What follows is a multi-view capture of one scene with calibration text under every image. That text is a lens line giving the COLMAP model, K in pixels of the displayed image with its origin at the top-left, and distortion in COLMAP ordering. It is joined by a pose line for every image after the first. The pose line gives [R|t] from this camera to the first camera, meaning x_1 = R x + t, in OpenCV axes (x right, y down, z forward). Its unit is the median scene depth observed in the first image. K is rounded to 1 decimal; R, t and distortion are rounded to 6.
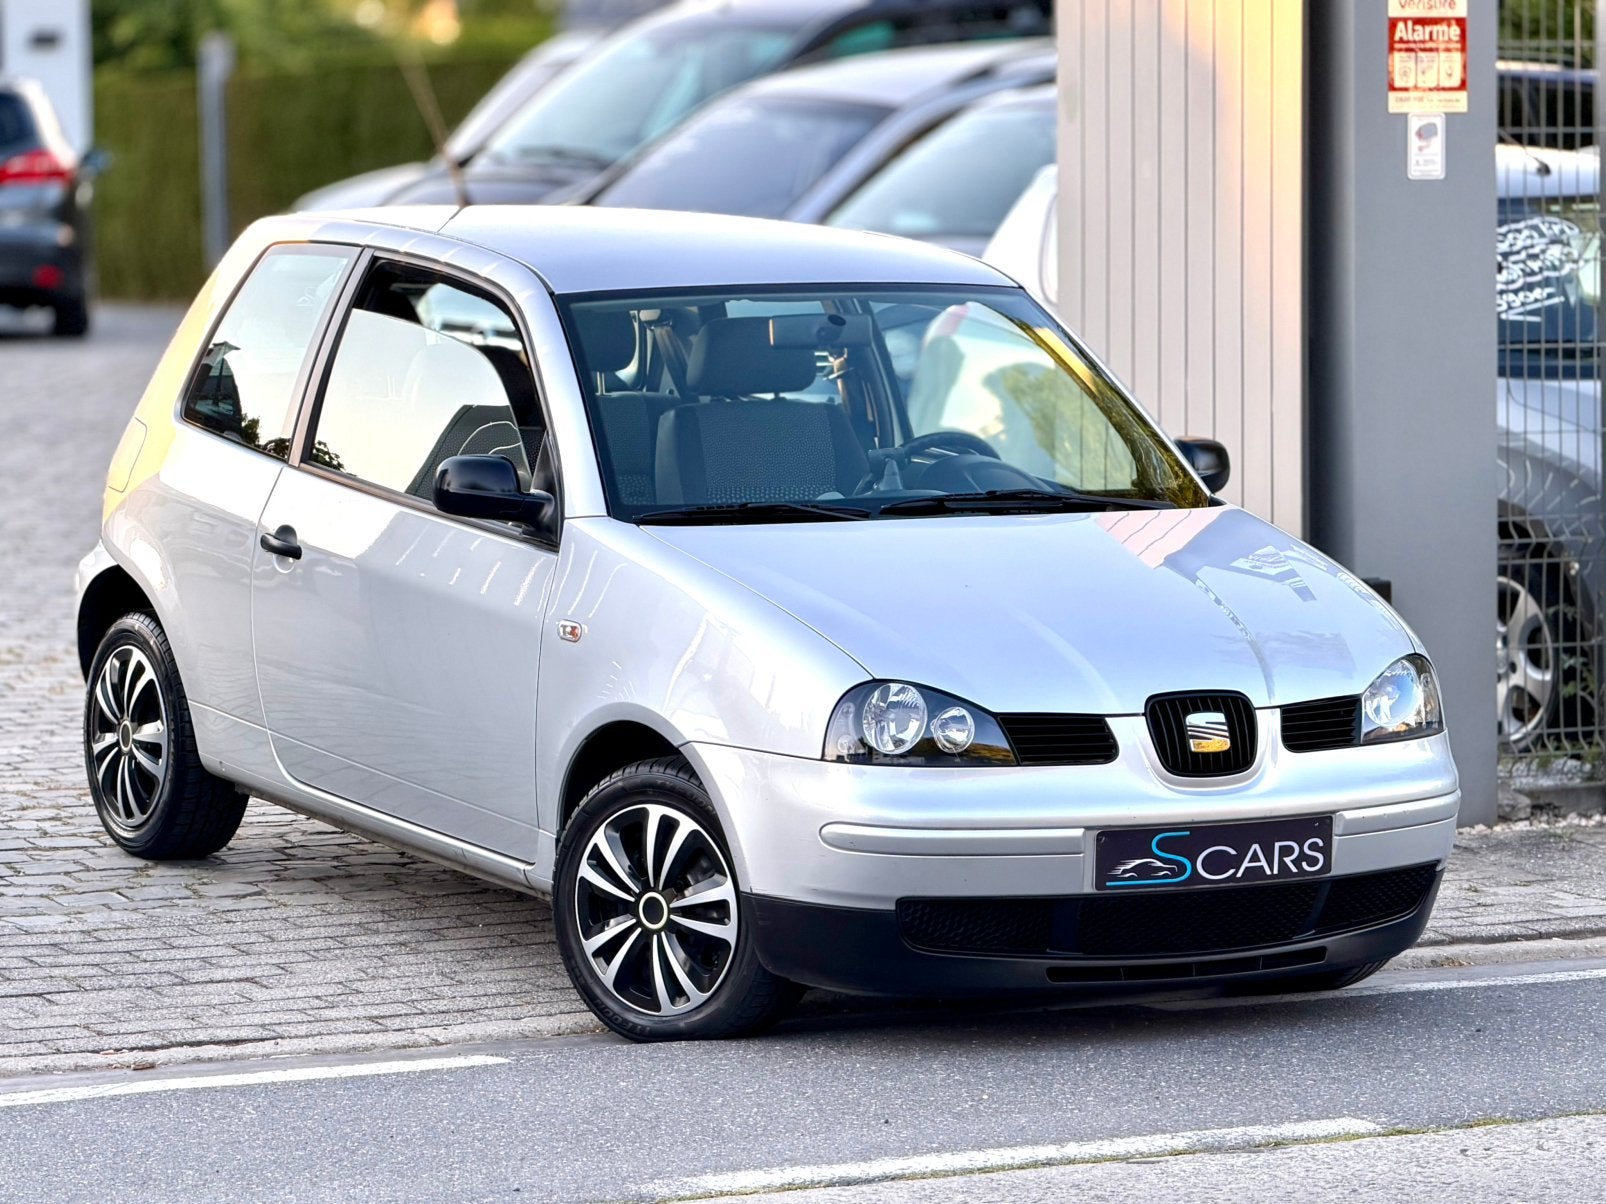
lens RADIAL K [[5030.9, 0, 793.8], [0, 5030.9, 602.4], [0, 0, 1]] dist [0.657149, 0.000000]
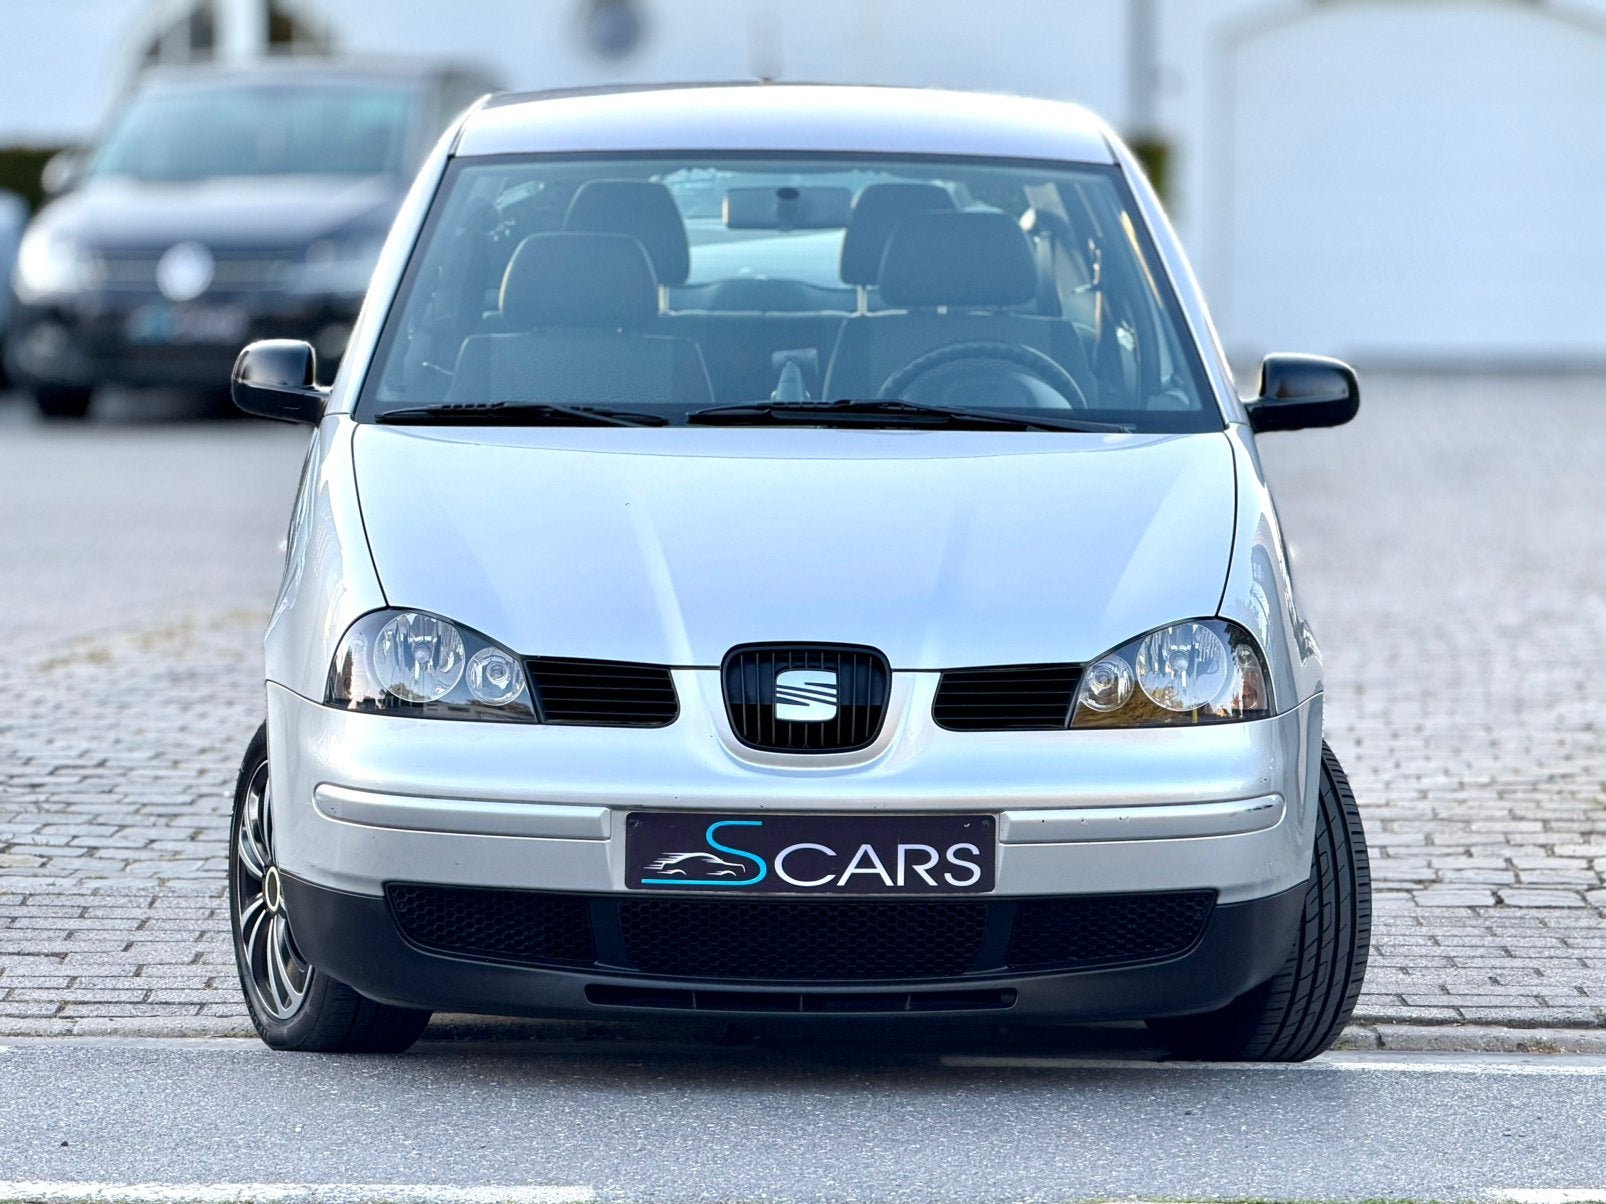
lens RADIAL K [[5030.9, 0, 814.2], [0, 5030.9, 608.6], [0, 0, 1]] dist [0.657149, 0.000000]
pose [[0.881553, 0.038729, -0.470494, 0.443709], [-0.047121, 0.998871, -0.006067, 0.016910], [0.469728, 0.027519, 0.882382, 0.319706]]
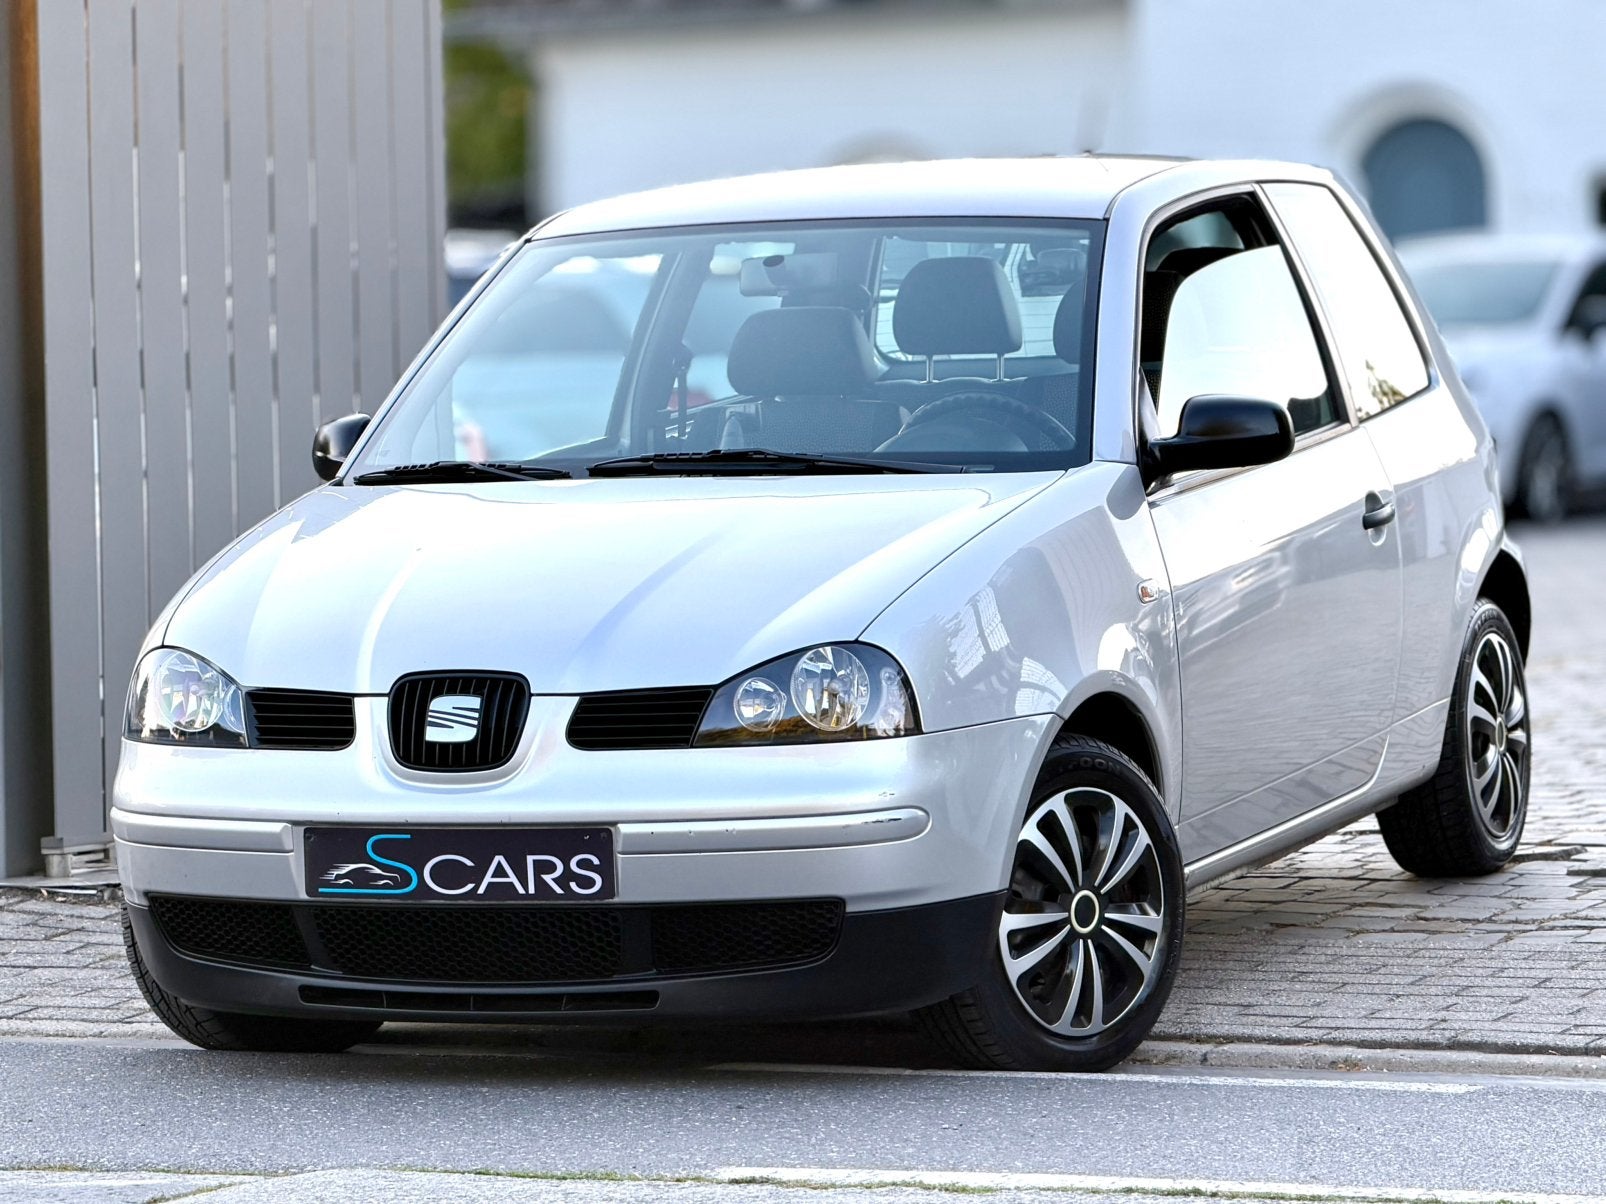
lens RADIAL K [[5030.9, 0, 789.7], [0, 5030.9, 591.0], [0, 0, 1]] dist [0.657149, 0.000000]
pose [[0.613441, 0.008235, -0.789697, 0.777970], [-0.033662, 0.999310, -0.015728, 0.015663], [0.789023, 0.036231, 0.613295, 0.526535]]
